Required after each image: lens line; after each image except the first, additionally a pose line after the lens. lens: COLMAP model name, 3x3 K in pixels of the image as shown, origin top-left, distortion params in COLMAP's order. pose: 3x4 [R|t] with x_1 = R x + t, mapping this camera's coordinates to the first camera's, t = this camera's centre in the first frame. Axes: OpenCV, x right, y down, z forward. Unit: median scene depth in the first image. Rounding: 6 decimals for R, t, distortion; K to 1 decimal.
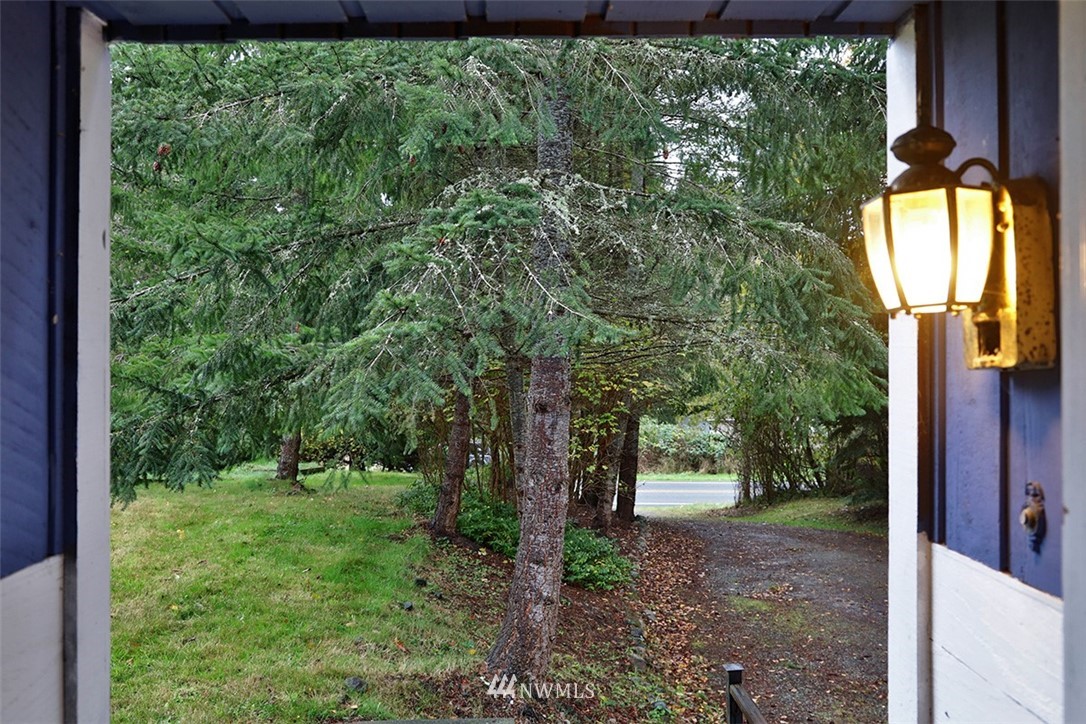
lens RADIAL K [[902.1, 0, 539.1], [0, 902.1, 366.6], [0, 0, 1]] dist [0.015386, 0.001359]
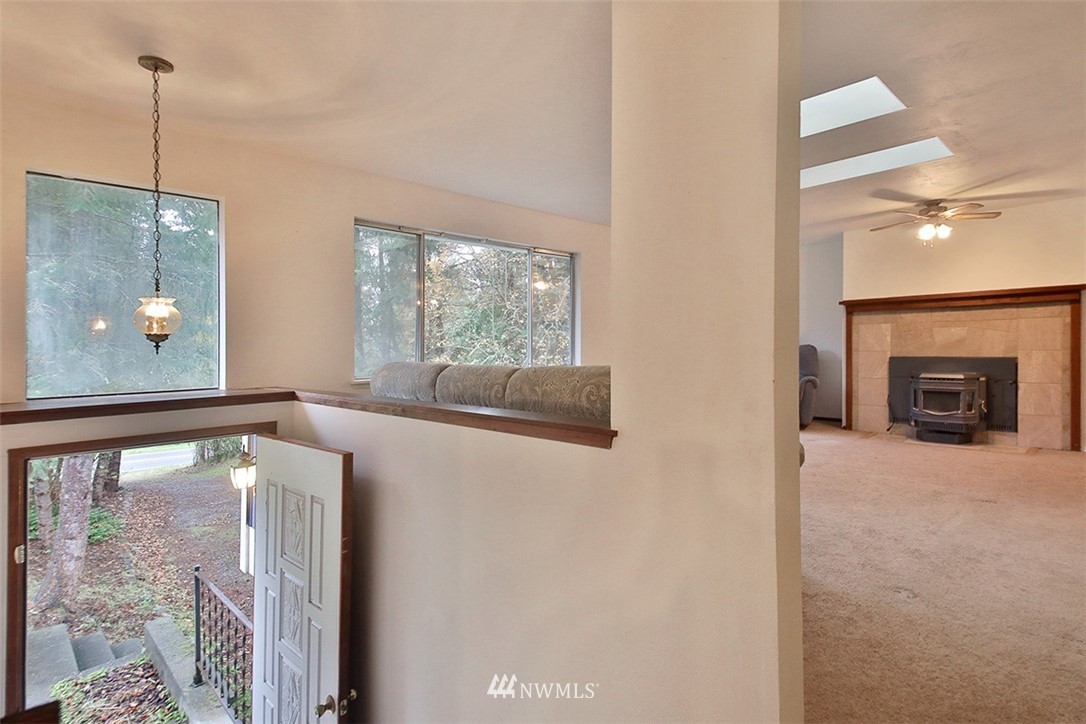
lens RADIAL K [[559.6, 0, 540.9], [0, 559.6, 362.5], [0, 0, 1]] dist [0.042204, -0.006782]
pose [[0.721992, -0.004138, 0.691889, -0.047762], [-0.008457, 0.999855, 0.014804, -0.067530], [-0.691850, -0.016540, 0.721852, -0.203966]]
